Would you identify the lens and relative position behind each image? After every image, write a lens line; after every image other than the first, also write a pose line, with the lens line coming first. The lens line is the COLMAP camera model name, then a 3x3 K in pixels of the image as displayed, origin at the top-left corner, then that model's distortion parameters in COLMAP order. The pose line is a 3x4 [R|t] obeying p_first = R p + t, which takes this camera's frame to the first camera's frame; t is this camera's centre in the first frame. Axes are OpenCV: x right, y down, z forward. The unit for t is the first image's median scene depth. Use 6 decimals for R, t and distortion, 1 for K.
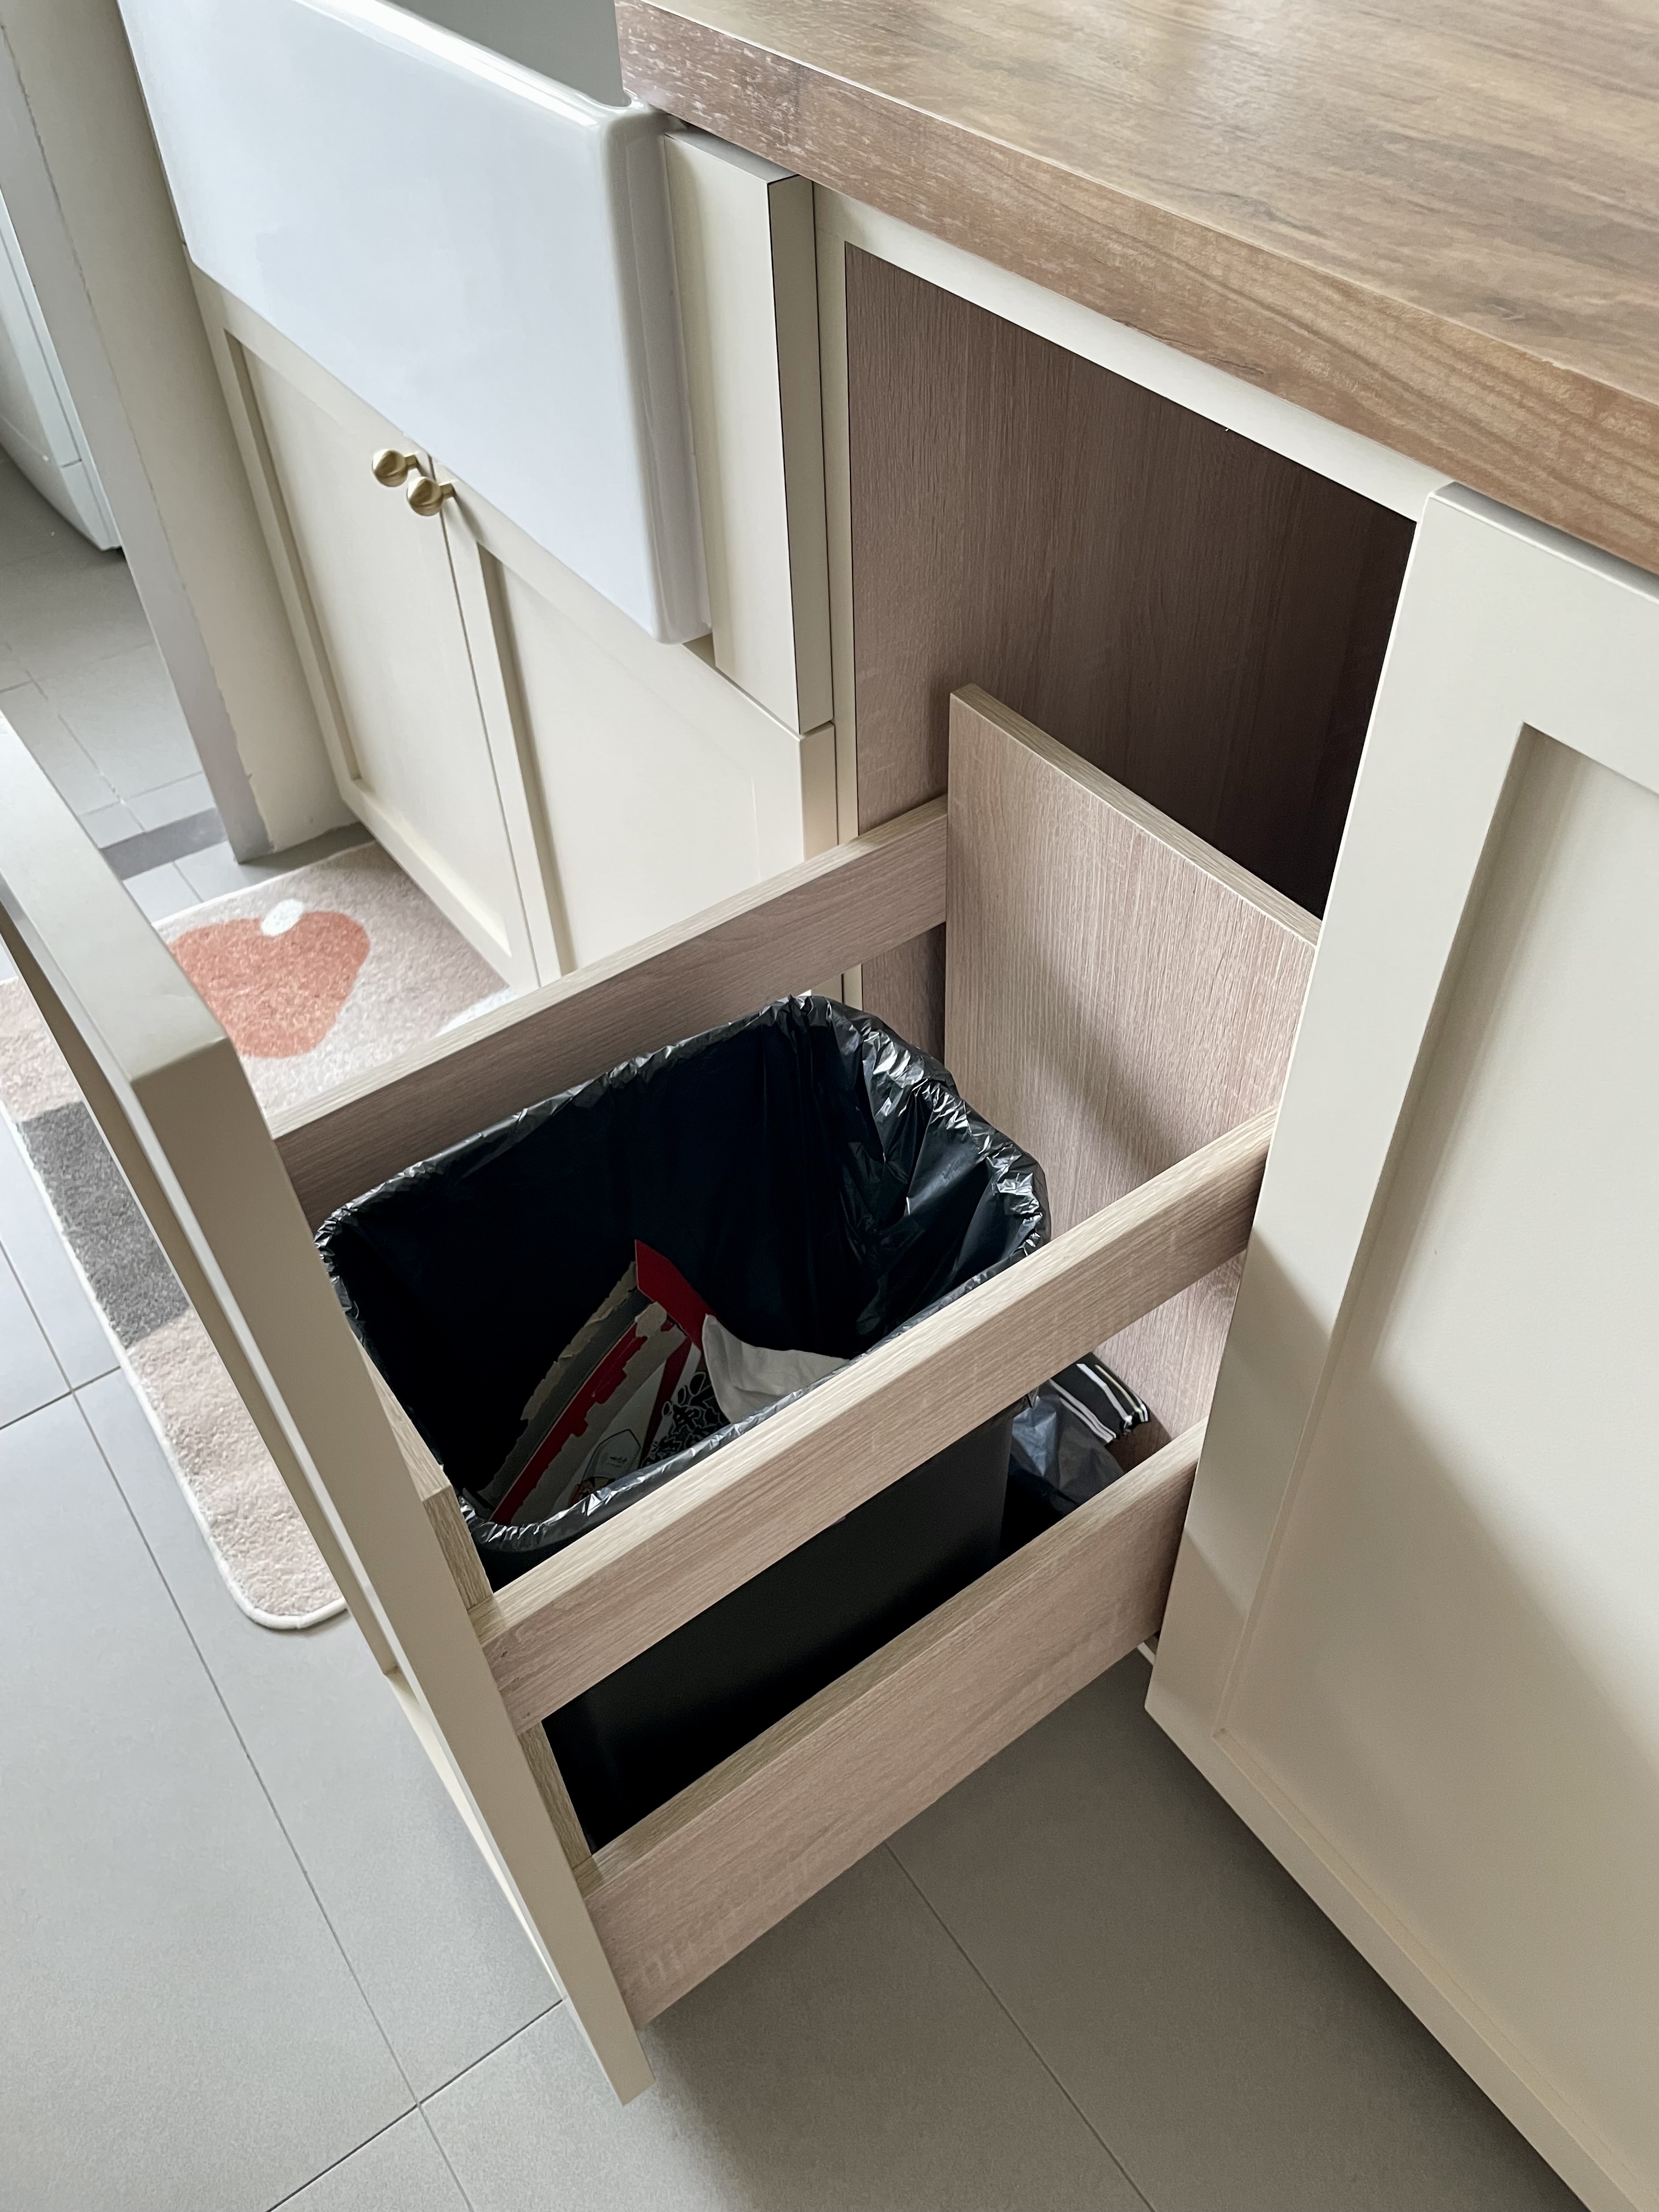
lens RADIAL K [[1690.8, 0, 829.2], [0, 1690.8, 1101.2], [0, 0, 1]] dist [0.063224, -0.096432]
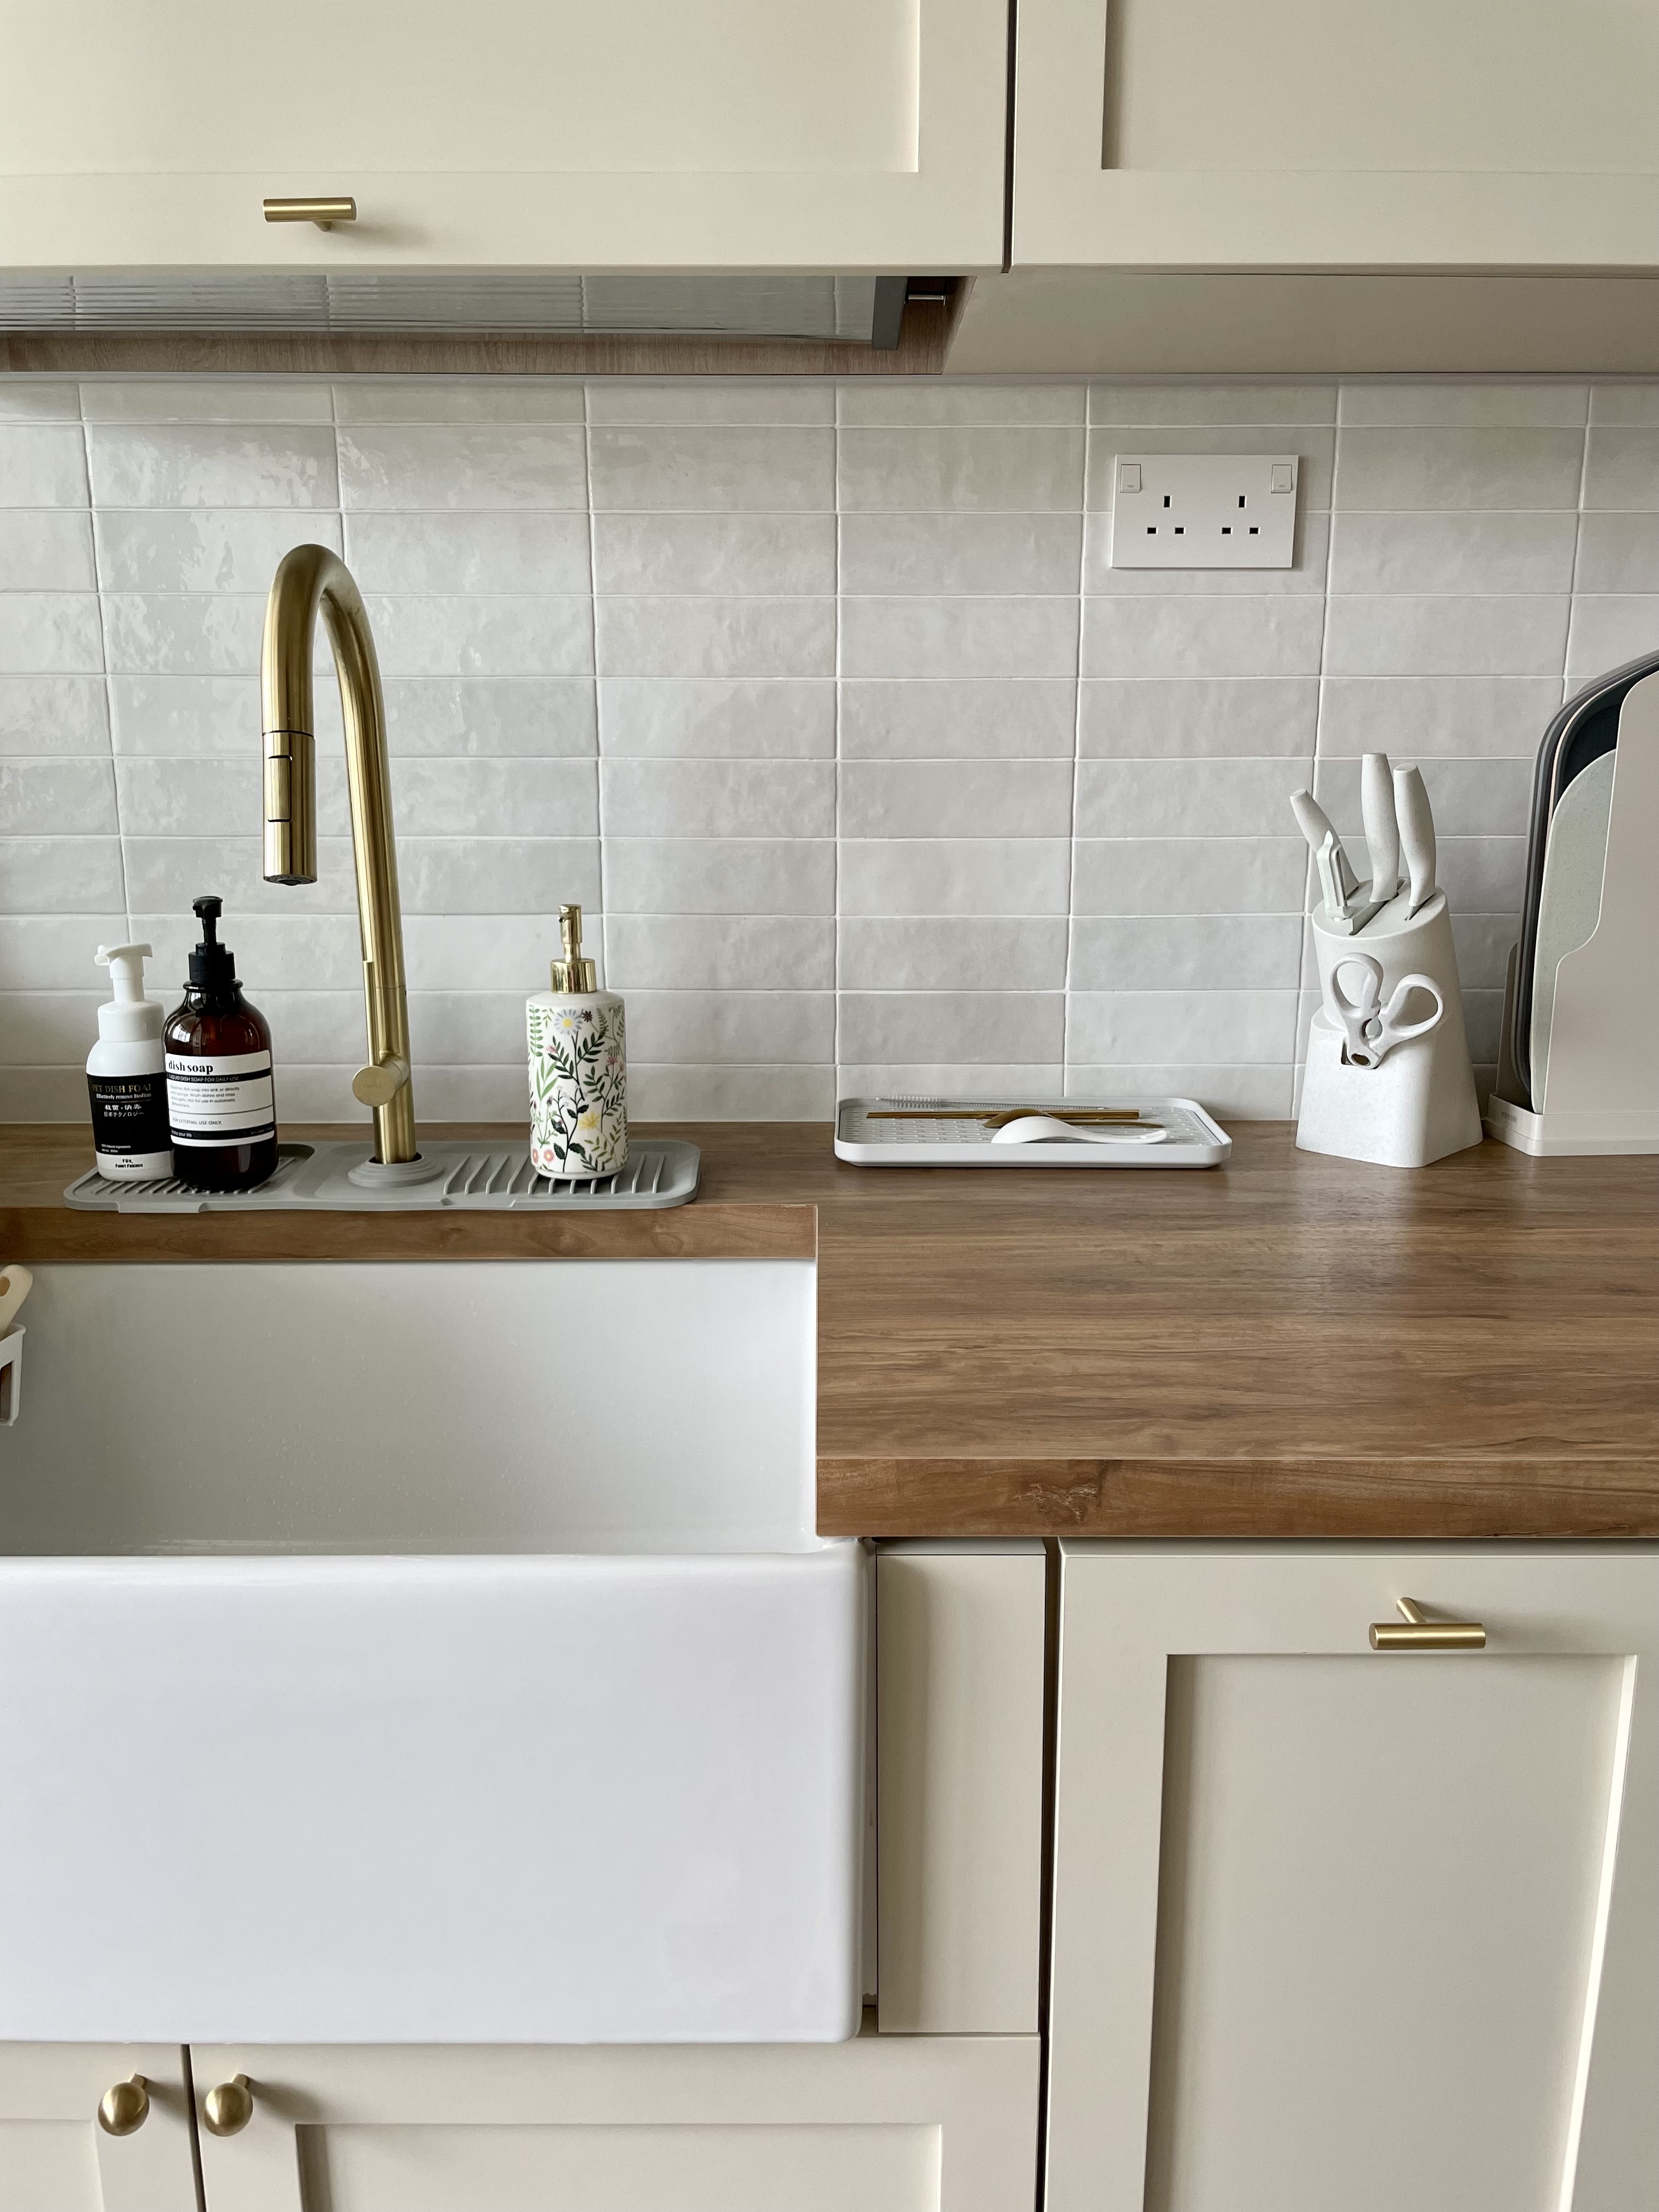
lens RADIAL K [[1690.8, 0, 825.1], [0, 1690.8, 1088.0], [0, 0, 1]] dist [0.063224, -0.096432]
pose [[0.580432, -0.135713, 0.802920, -1.406663], [0.579009, 0.762096, -0.289754, -0.728630], [-0.572579, 0.633081, 0.520924, 0.371182]]
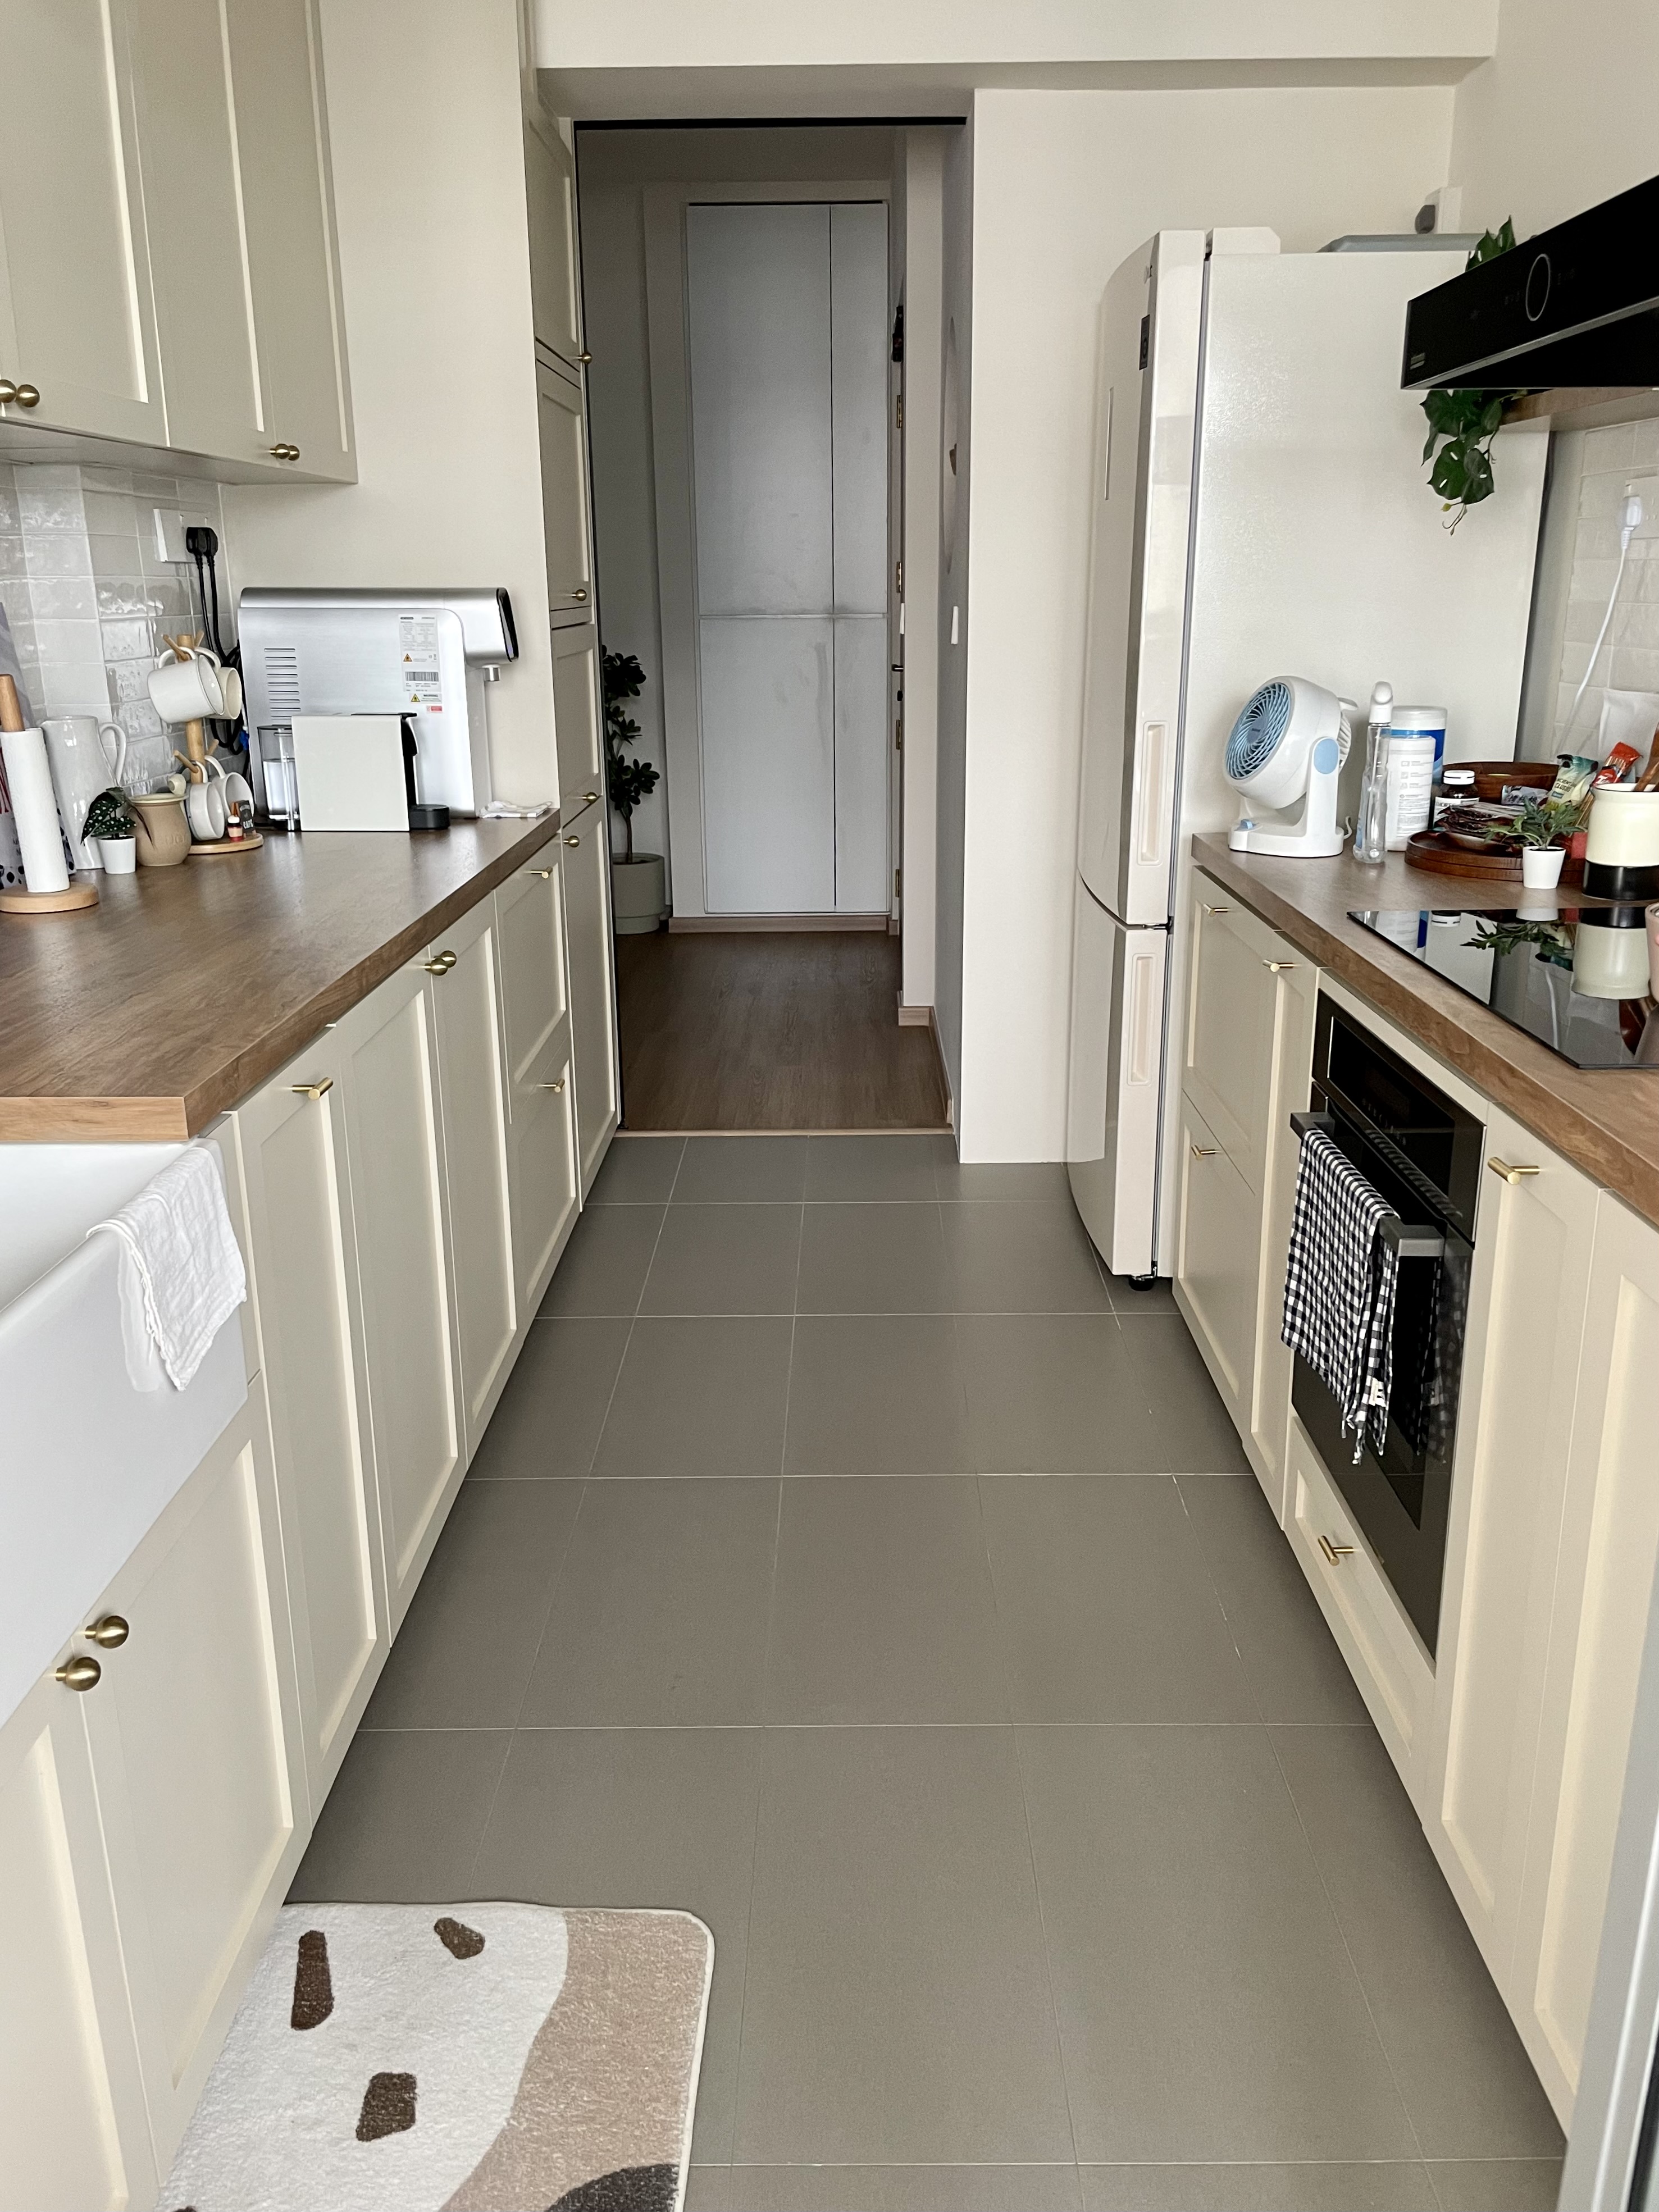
lens RADIAL K [[1690.8, 0, 829.2], [0, 1690.8, 1102.2], [0, 0, 1]] dist [0.063224, -0.096432]
pose [[-0.805705, -0.131395, 0.577559, -2.715708], [0.455295, 0.486326, 0.745784, -2.571797], [-0.378874, 0.863842, -0.332011, 1.972617]]
